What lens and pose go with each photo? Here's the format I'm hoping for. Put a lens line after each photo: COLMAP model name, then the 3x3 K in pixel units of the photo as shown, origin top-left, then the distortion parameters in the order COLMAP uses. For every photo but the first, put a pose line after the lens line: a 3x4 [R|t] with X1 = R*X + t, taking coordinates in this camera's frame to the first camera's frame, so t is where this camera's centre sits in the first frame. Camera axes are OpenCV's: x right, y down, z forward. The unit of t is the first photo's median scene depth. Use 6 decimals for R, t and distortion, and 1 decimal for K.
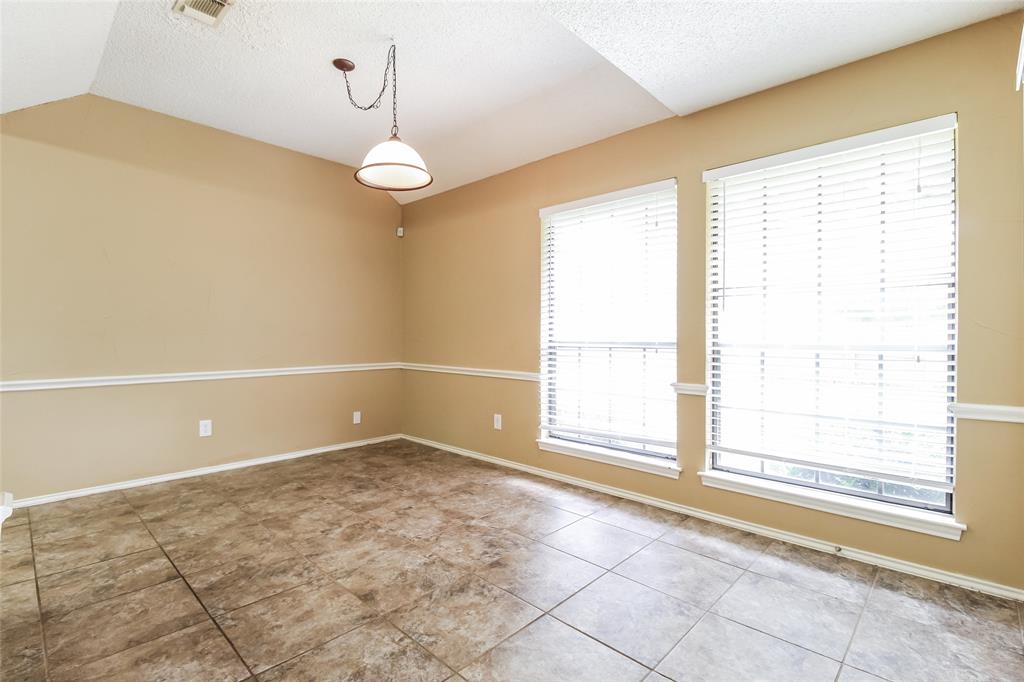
lens RADIAL K [[492.8, 0, 524.5], [0, 492.8, 339.4], [0, 0, 1]] dist [0.000642, -0.000730]
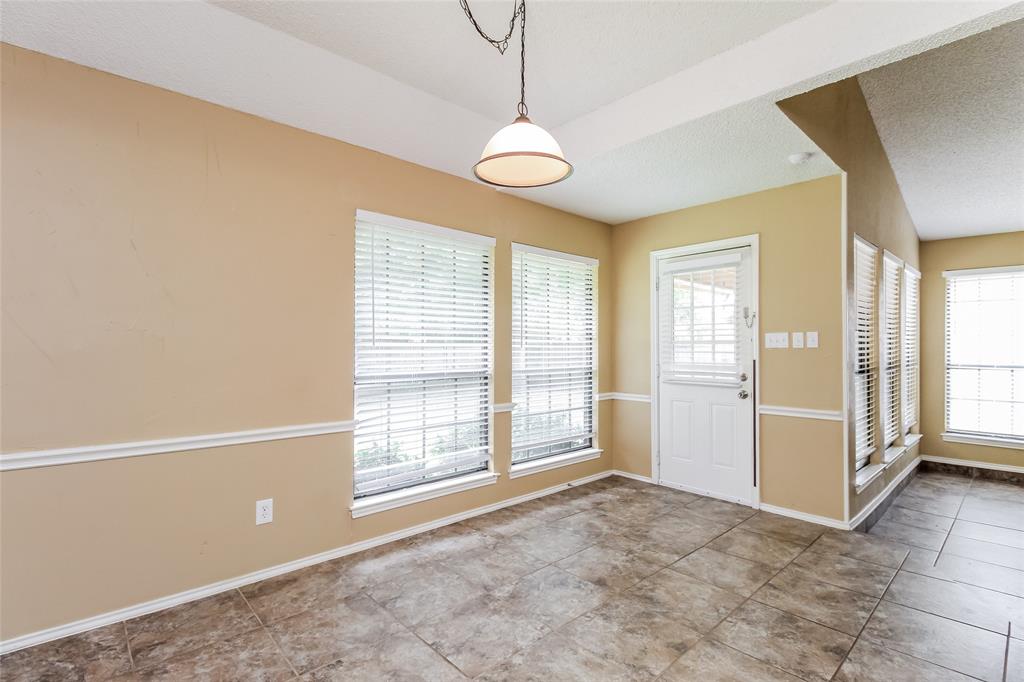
lens RADIAL K [[492.8, 0, 524.5], [0, 492.8, 339.4], [0, 0, 1]] dist [0.000642, -0.000730]
pose [[0.043275, 0.011258, 0.999000, -1.011721], [0.005468, 0.999919, -0.011505, -0.065936], [-0.999048, 0.005960, 0.043209, 0.964022]]
